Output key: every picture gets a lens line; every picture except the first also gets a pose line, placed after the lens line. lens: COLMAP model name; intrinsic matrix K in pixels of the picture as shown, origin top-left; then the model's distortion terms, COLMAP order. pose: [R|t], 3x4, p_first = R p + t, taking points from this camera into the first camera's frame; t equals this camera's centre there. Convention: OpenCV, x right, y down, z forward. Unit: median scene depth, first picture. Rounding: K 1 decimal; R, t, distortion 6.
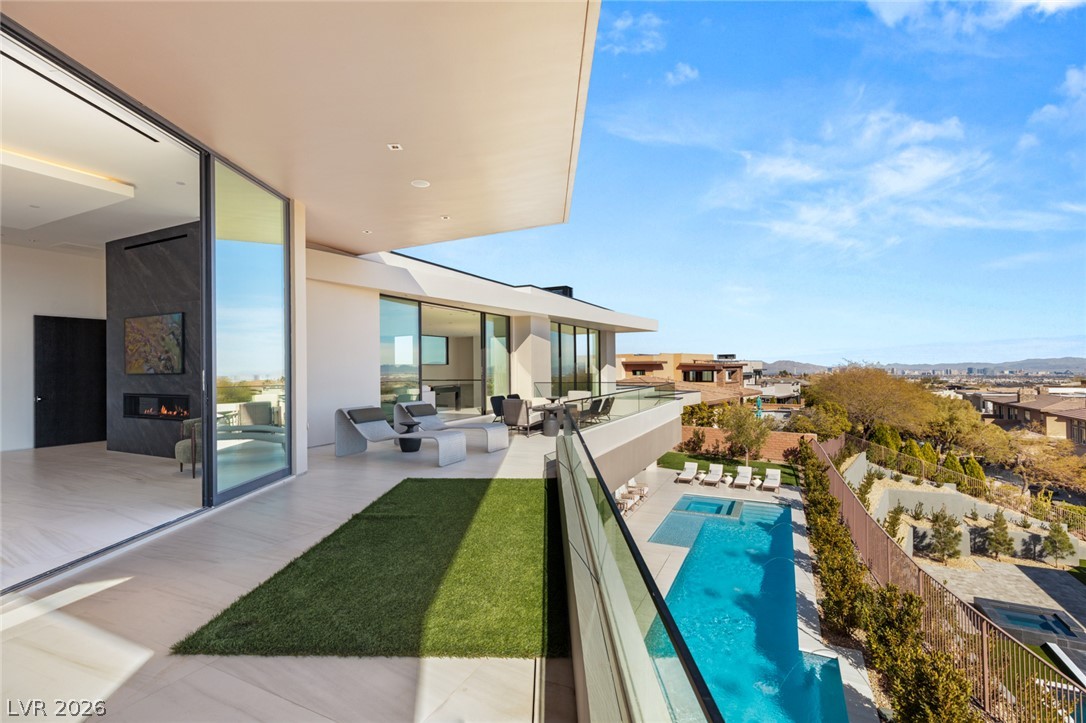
lens RADIAL K [[496.7, 0, 543.5], [0, 496.7, 359.1], [0, 0, 1]] dist [-0.000867, 0.000442]
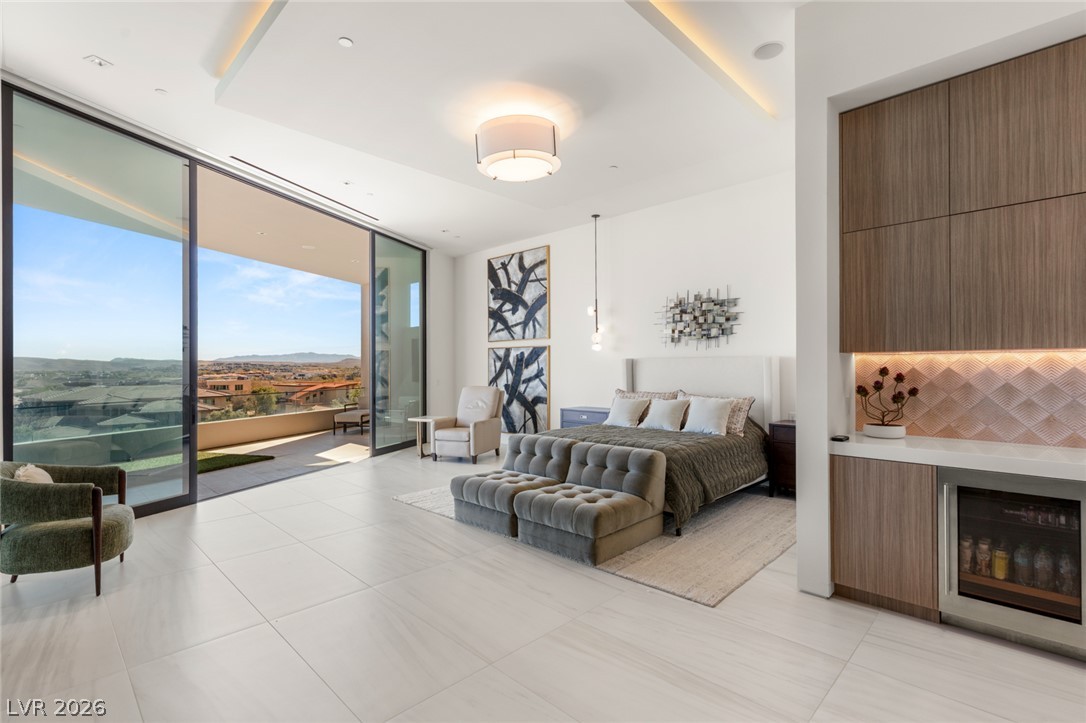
lens RADIAL K [[496.7, 0, 543.5], [0, 496.7, 359.1], [0, 0, 1]] dist [-0.000867, 0.000442]
pose [[0.999770, 0.015112, -0.015218, 0.381648], [-0.015036, 0.999874, 0.005080, -0.001049], [0.015293, -0.004850, 0.999871, -0.267729]]
